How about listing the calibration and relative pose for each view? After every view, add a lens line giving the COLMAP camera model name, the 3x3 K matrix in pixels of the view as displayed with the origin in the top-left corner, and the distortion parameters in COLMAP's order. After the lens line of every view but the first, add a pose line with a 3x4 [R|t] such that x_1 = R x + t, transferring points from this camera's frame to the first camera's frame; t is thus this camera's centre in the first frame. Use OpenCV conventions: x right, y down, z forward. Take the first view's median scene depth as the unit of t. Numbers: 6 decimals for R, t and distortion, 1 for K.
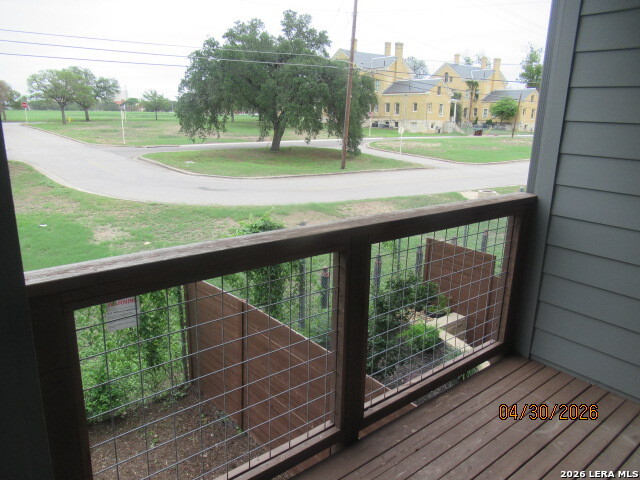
lens RADIAL K [[478.5, 0, 324.1], [0, 478.5, 237.6], [0, 0, 1]] dist [-0.014912, 0.011904]
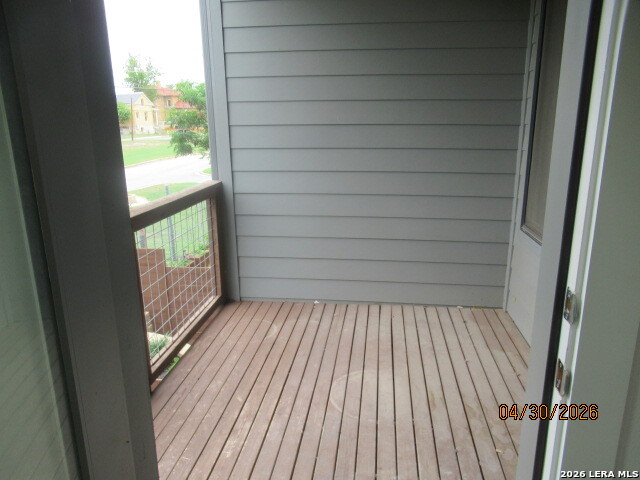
lens RADIAL K [[478.5, 0, 318.4], [0, 478.5, 241.2], [0, 0, 1]] dist [-0.014912, 0.011904]
pose [[0.732492, -0.209957, 0.647591, -0.275805], [0.209445, 0.974617, 0.079079, 0.029341], [-0.647757, 0.077710, 0.757874, -0.205598]]
